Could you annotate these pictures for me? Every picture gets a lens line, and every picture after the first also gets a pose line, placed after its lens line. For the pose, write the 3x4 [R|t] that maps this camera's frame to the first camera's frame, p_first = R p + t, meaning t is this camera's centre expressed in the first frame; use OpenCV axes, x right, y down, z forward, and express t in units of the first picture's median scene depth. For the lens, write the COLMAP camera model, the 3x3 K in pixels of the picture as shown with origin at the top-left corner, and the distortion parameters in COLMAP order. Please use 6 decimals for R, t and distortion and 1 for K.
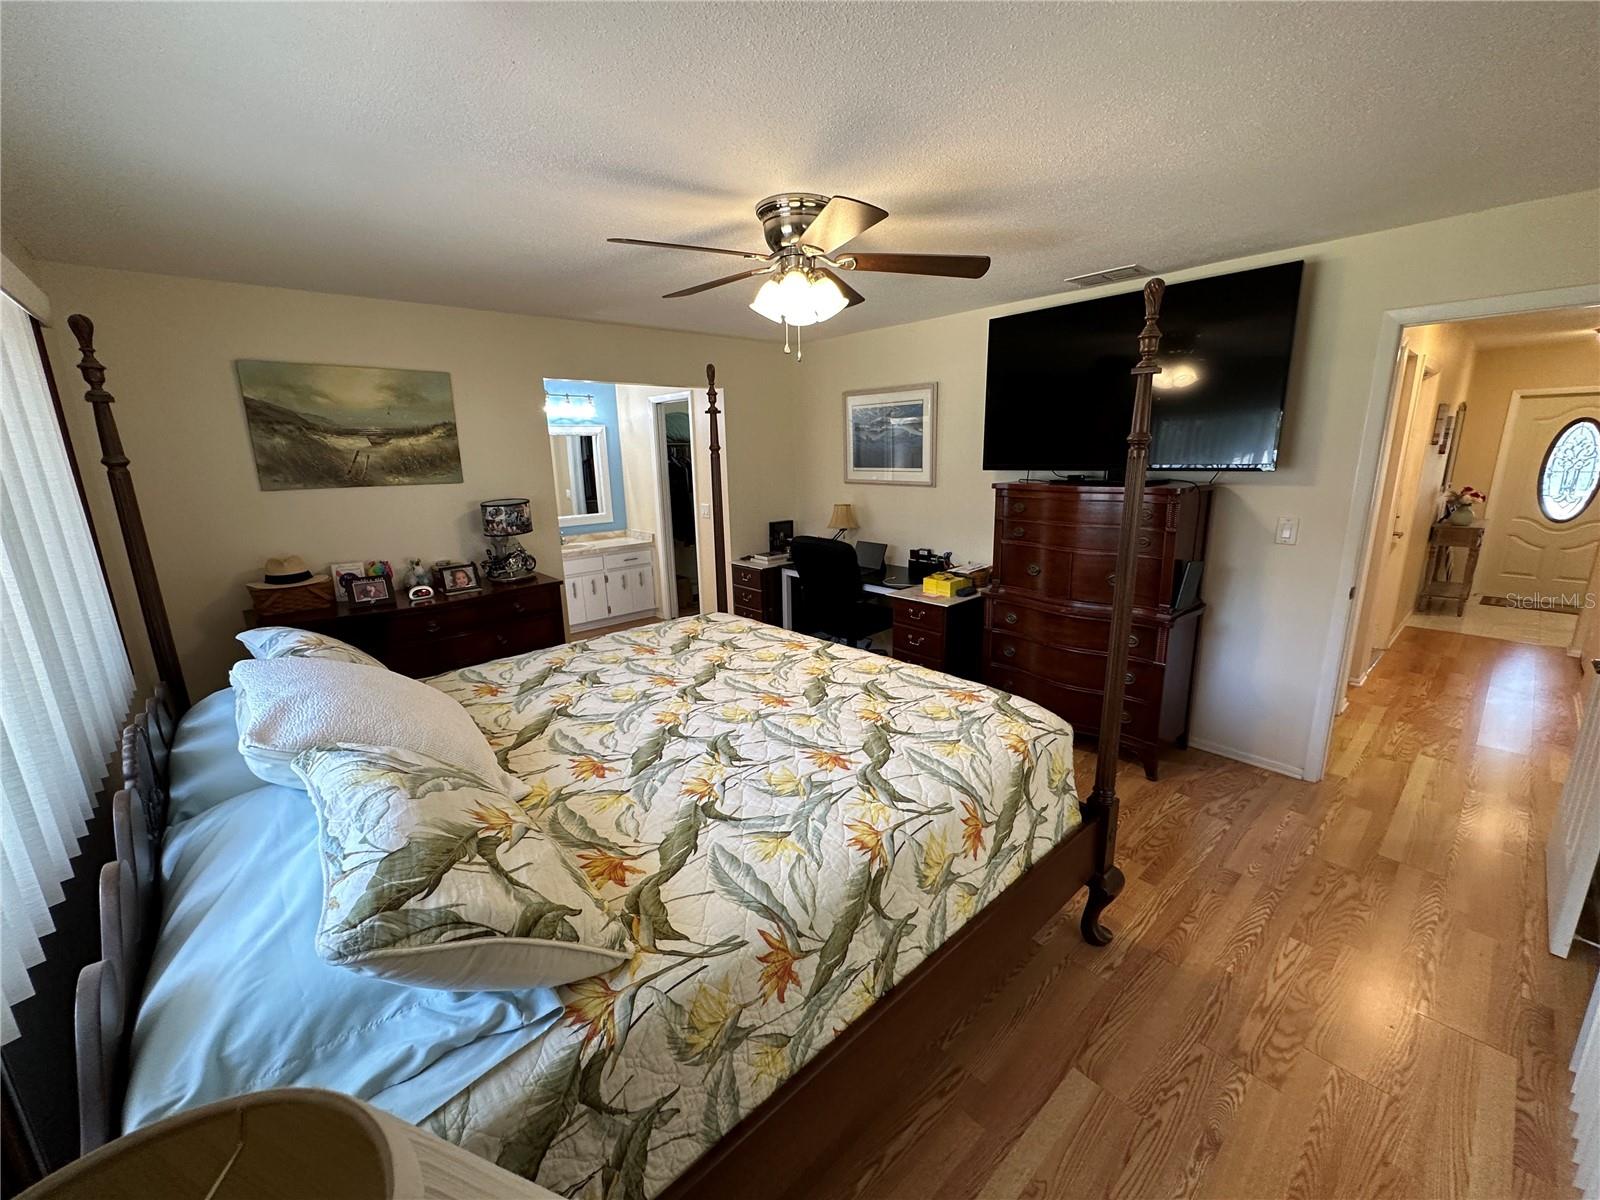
lens RADIAL K [[639.4, 0, 797.2], [0, 639.4, 607.4], [0, 0, 1]] dist [0.000163, -0.000637]
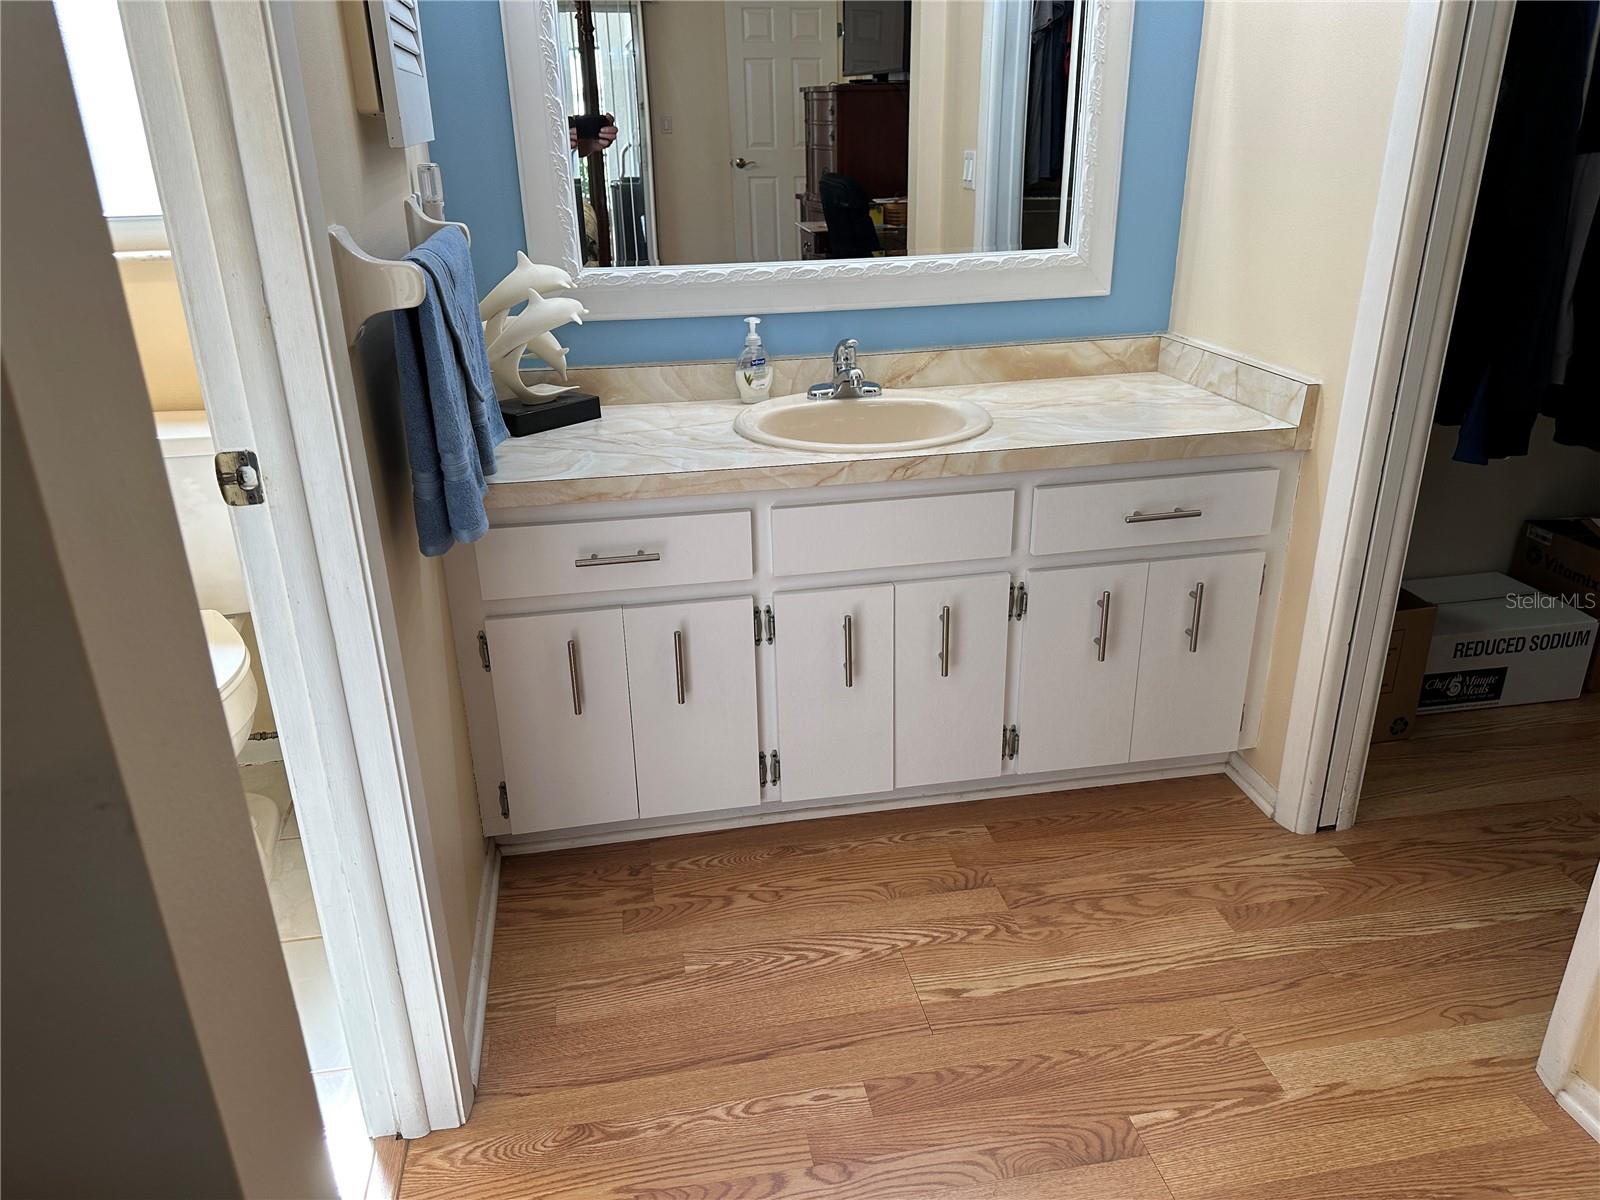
lens RADIAL K [[1113.0, 0, 795.3], [0, 1113.0, 604.1], [0, 0, 1]] dist [0.043497, -0.048167]
pose [[0.855963, 0.208662, -0.473062, -0.360733], [-0.128830, 0.972164, 0.195703, -0.188499], [0.500729, -0.106570, 0.859019, 1.241271]]
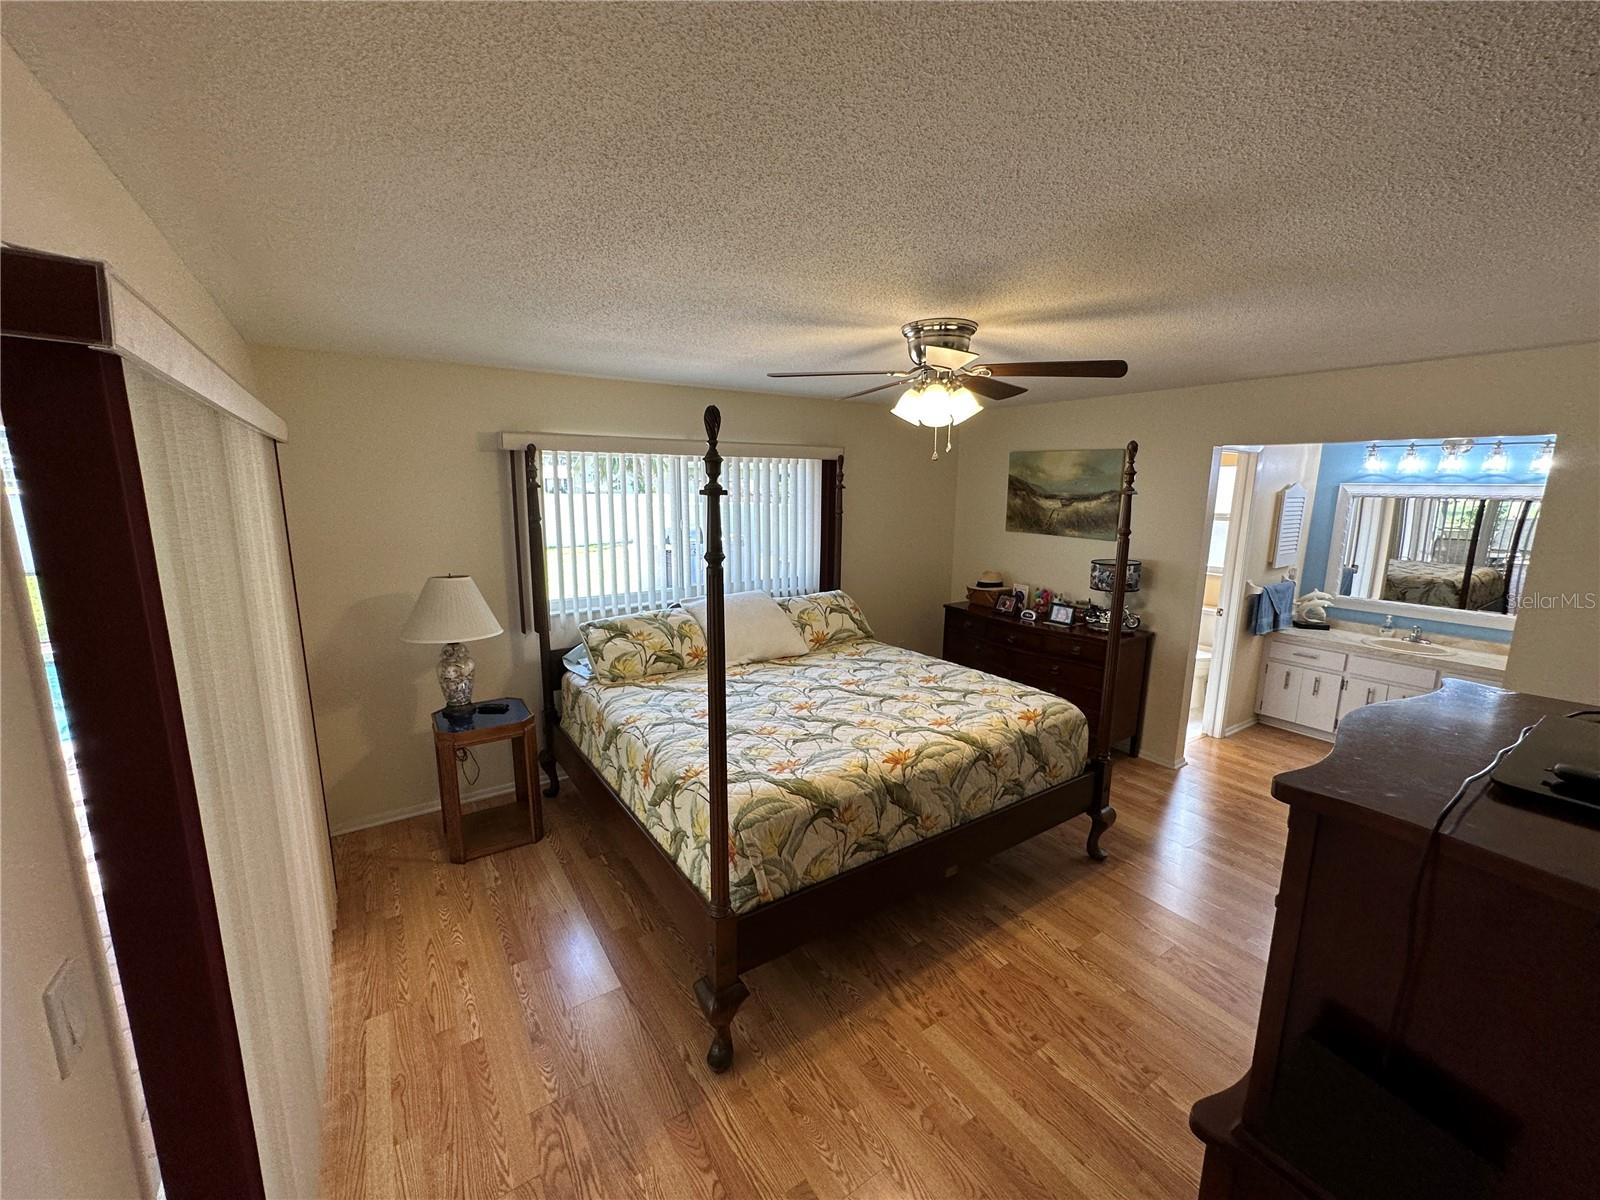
lens RADIAL K [[639.4, 0, 797.9], [0, 639.4, 599.7], [0, 0, 1]] dist [0.000163, -0.000637]
pose [[-0.135298, 0.199114, -0.970592, 0.826012], [-0.248229, 0.941546, 0.227758, -0.252669], [0.959206, 0.271744, -0.077964, 0.662447]]
